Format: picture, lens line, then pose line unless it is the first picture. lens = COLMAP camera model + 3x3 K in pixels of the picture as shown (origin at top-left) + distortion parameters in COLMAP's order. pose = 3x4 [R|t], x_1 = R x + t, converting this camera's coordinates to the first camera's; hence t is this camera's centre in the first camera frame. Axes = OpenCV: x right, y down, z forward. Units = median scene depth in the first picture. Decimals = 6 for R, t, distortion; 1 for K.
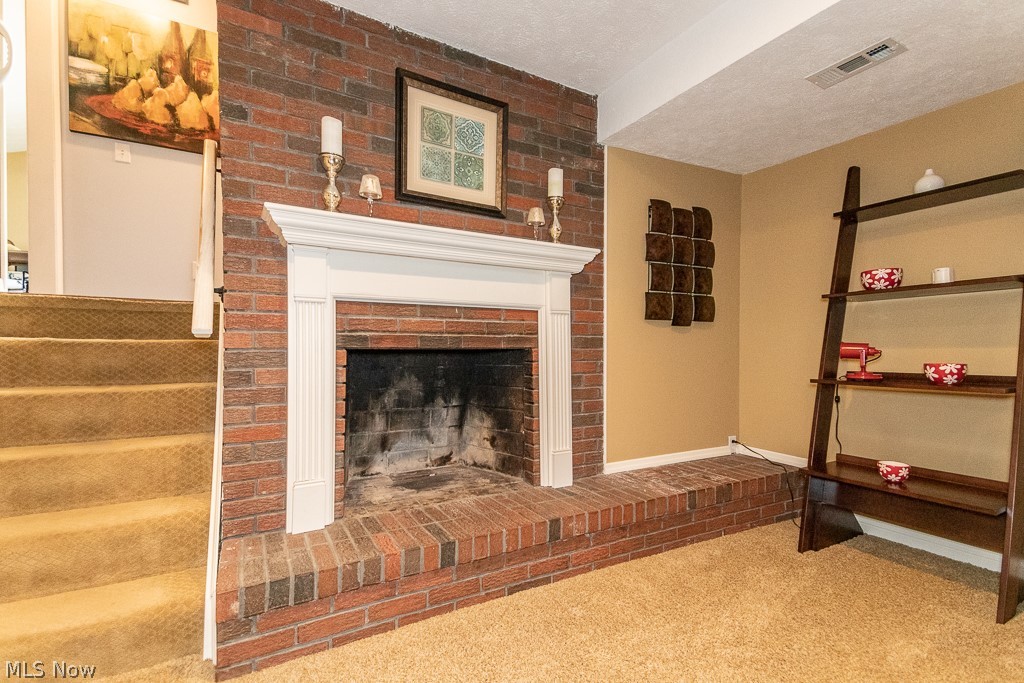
lens RADIAL K [[471.9, 0, 510.7], [0, 471.9, 354.5], [0, 0, 1]] dist [0.051297, -0.000024]
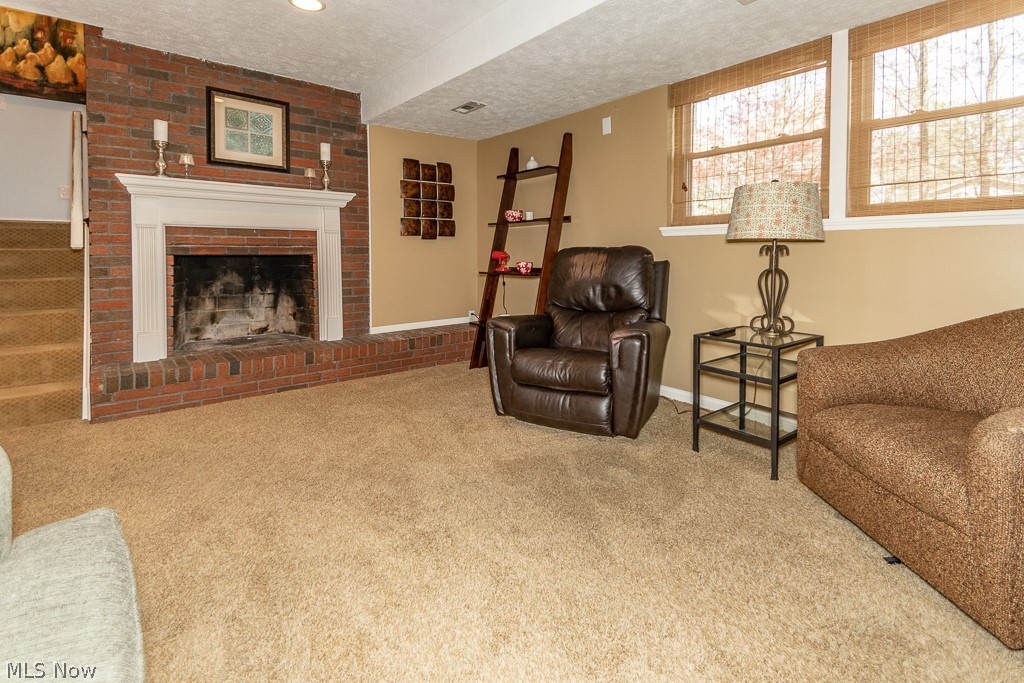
lens RADIAL K [[493.2, 0, 511.6], [0, 493.2, 266.0], [0, 0, 1]] dist [0.075019, -0.032464]
pose [[0.987043, -0.005115, 0.160373, 0.436687], [0.002540, 0.999865, 0.016263, 0.000647], [-0.160434, -0.015645, 0.986923, -0.763701]]
